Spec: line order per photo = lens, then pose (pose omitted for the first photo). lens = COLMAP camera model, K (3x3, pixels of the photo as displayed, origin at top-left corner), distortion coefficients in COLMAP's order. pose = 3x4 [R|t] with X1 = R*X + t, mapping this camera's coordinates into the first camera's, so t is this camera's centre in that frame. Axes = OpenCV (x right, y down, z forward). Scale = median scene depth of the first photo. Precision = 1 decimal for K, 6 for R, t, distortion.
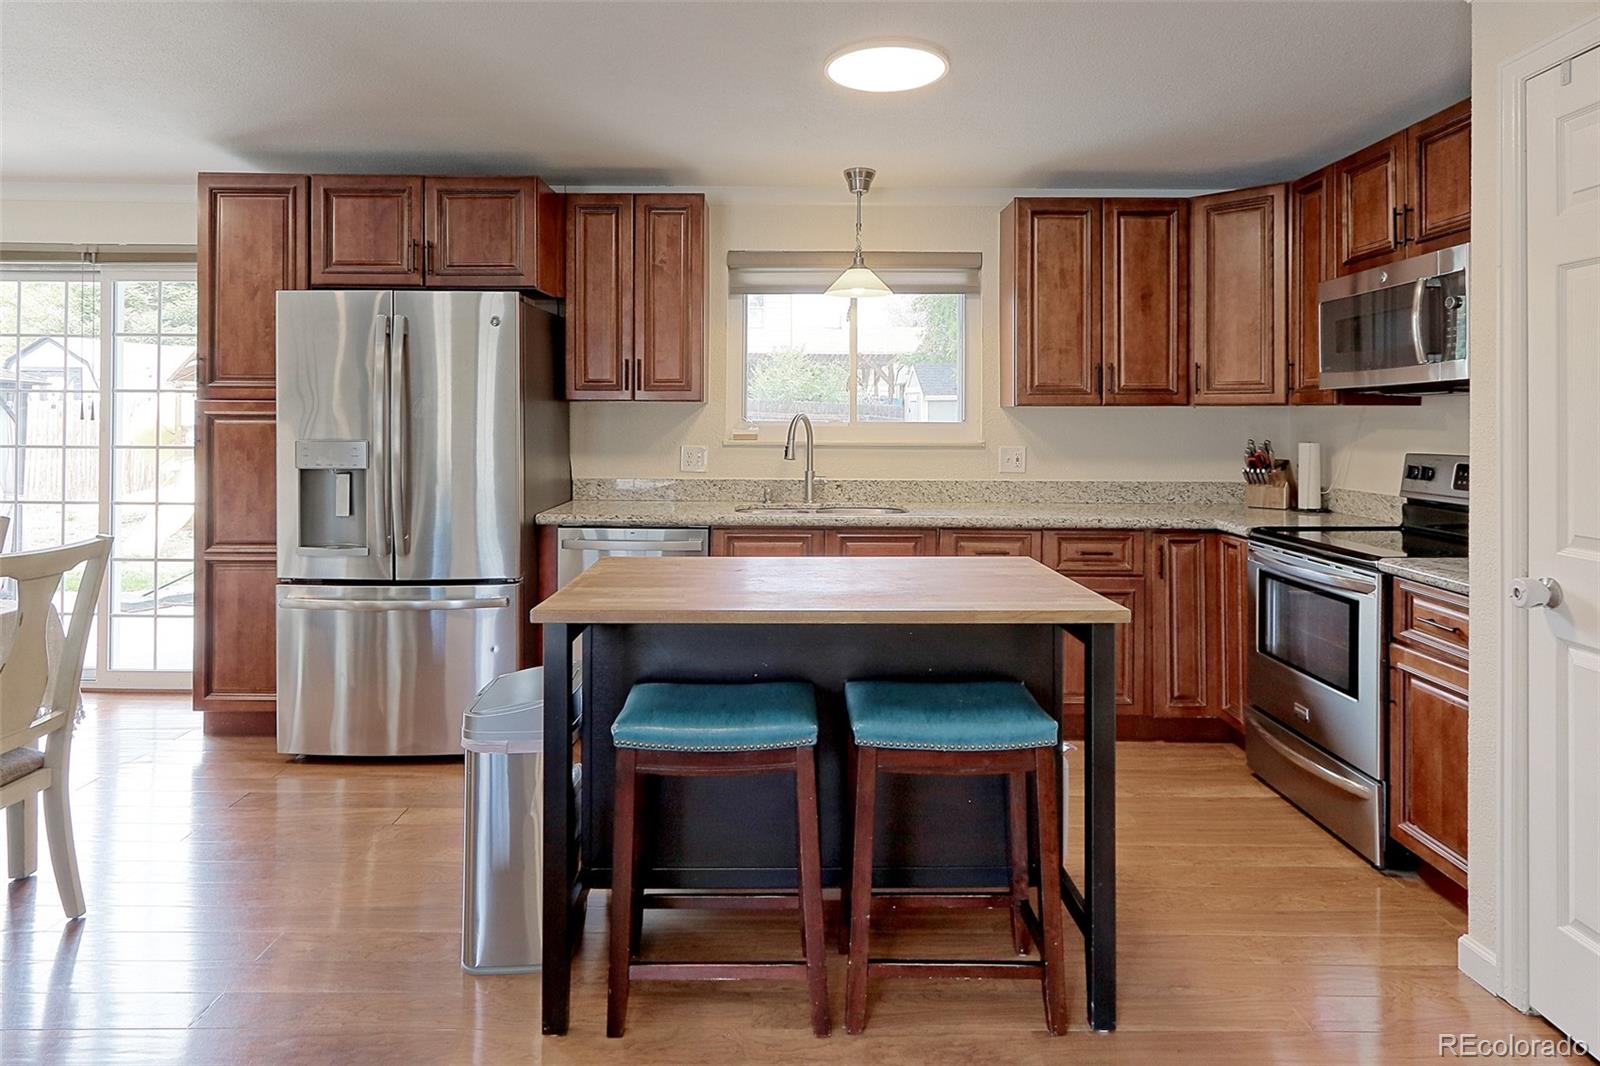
lens RADIAL K [[931.0, 0, 793.3], [0, 931.0, 410.5], [0, 0, 1]] dist [0.003977, 0.002307]
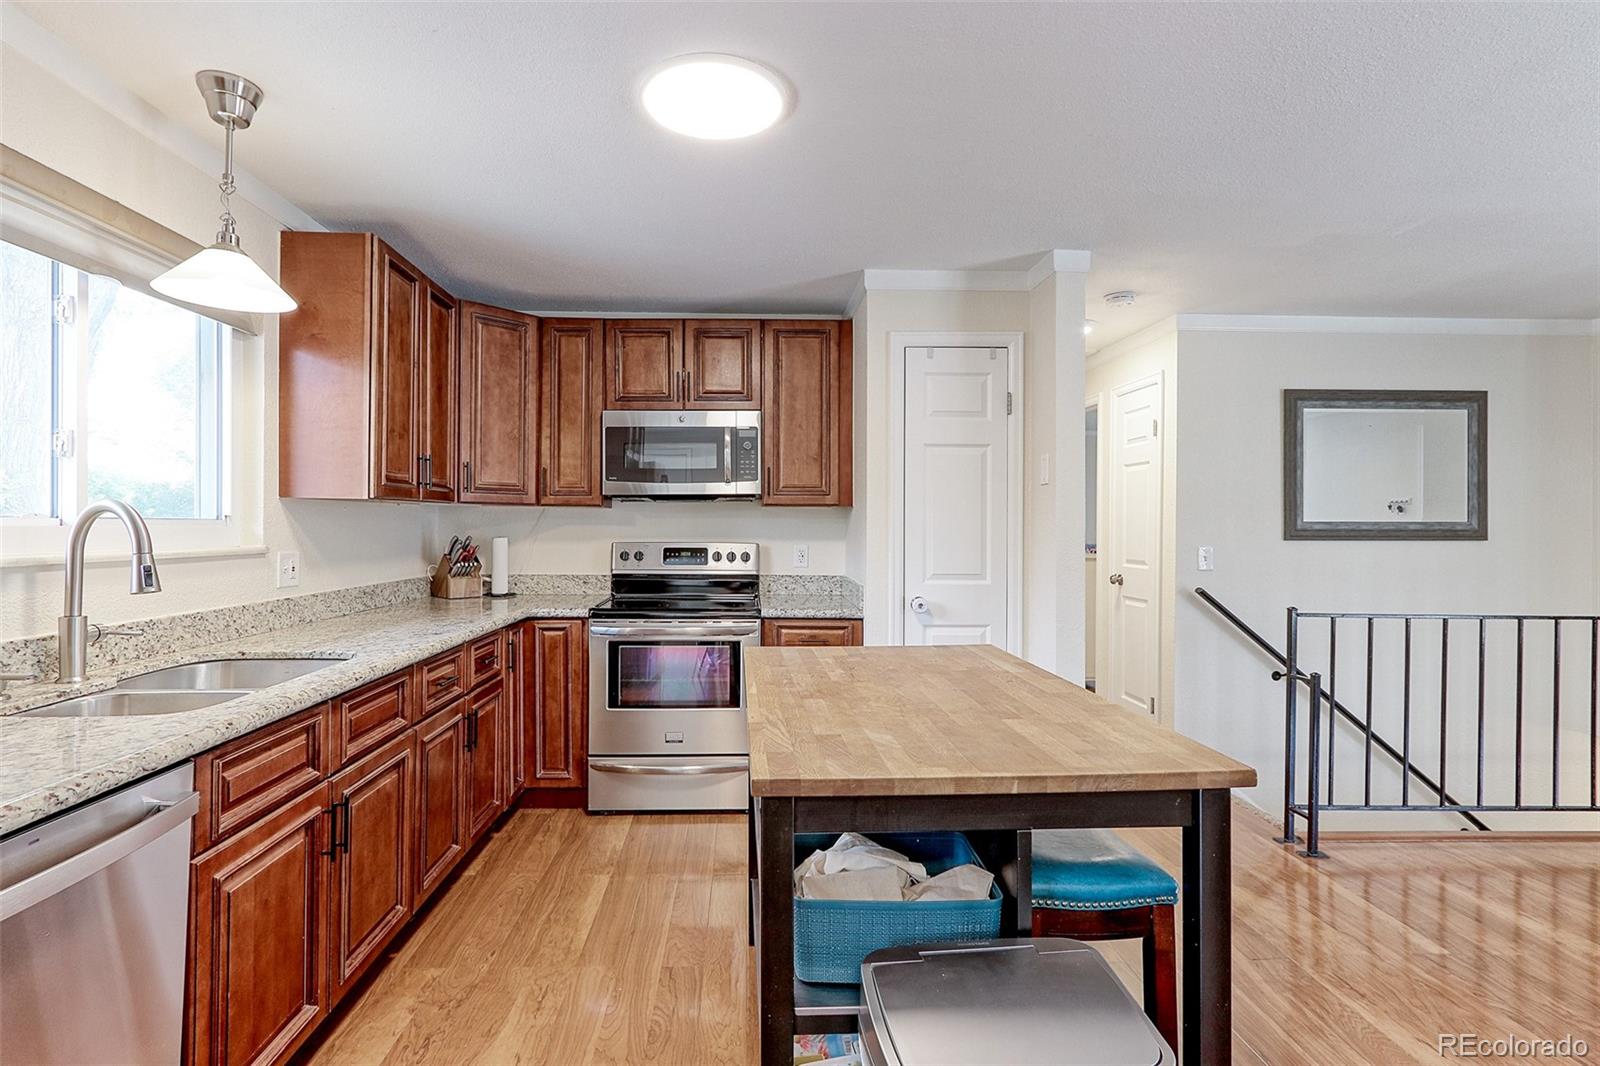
lens RADIAL K [[746.9, 0, 770.4], [0, 746.9, 521.1], [0, 0, 1]] dist [0.003058, 0.003208]
pose [[-0.034094, 0.001620, 0.999417, -0.438449], [-0.014006, 0.999900, -0.002099, 0.012377], [-0.999320, -0.014070, -0.034068, 0.754661]]
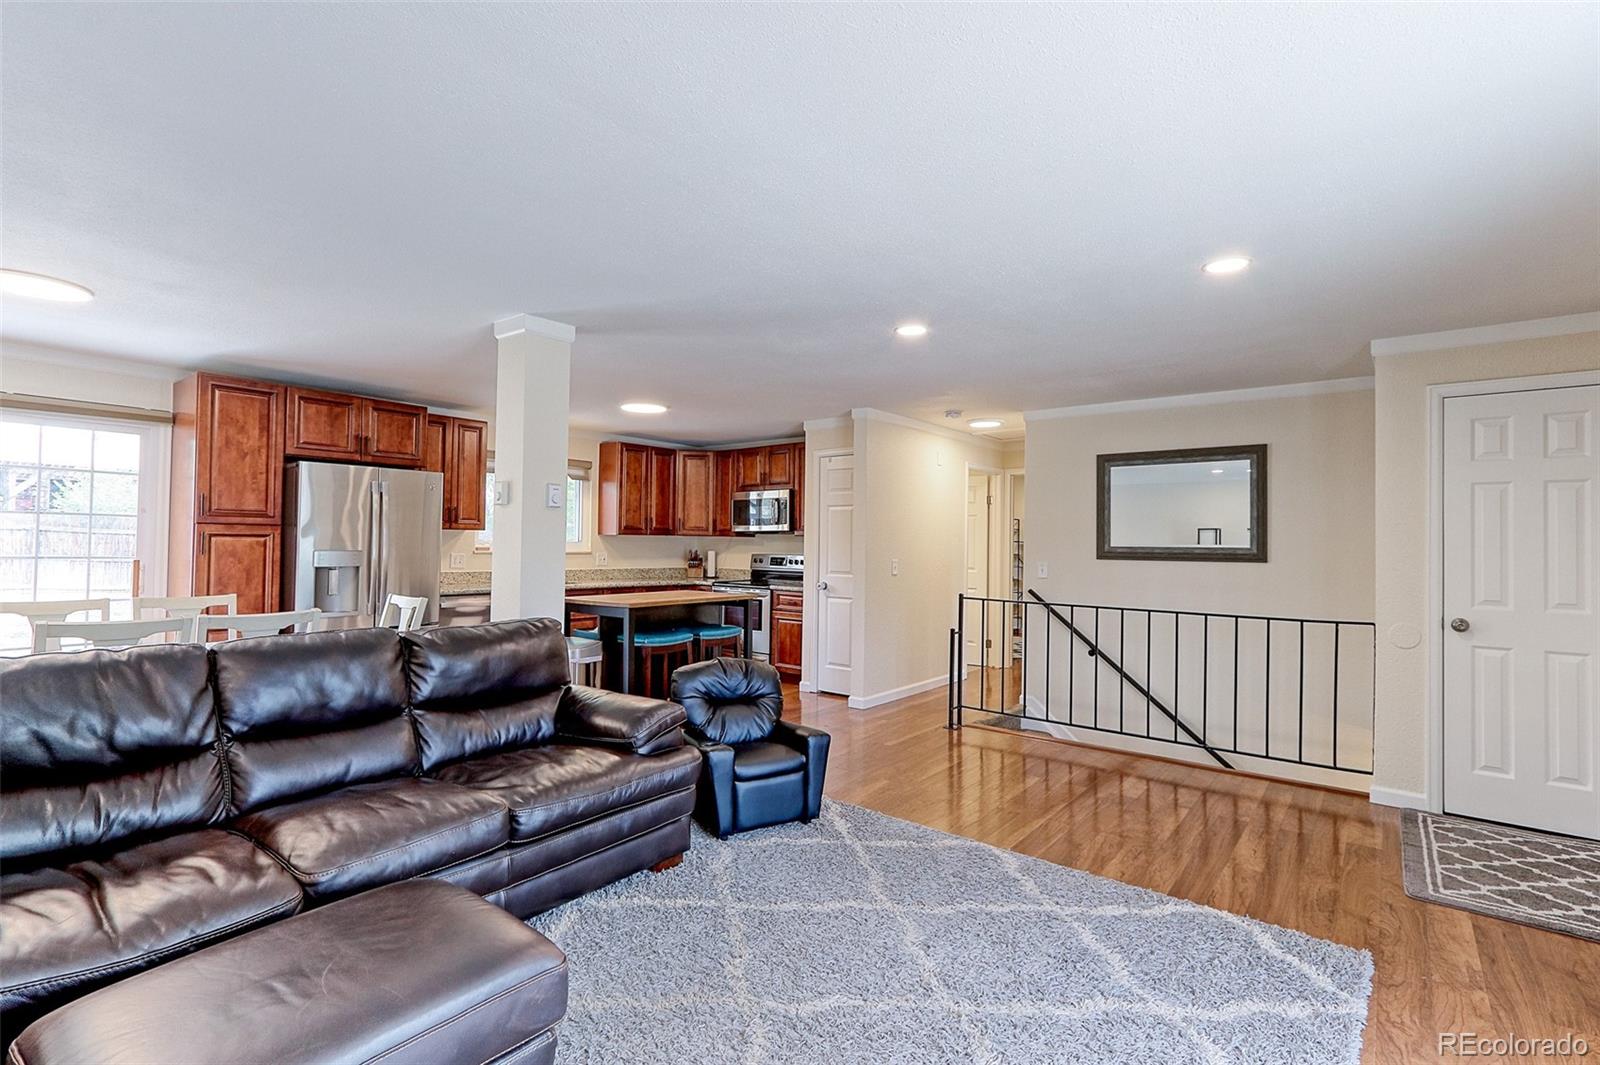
lens RADIAL K [[746.9, 0, 819.5], [0, 746.9, 532.4], [0, 0, 1]] dist [0.003058, 0.003208]
pose [[0.603445, 0.016892, 0.797226, -0.985512], [-0.017749, 0.999812, -0.007750, -0.006073], [-0.797207, -0.009473, 0.603632, -0.516531]]
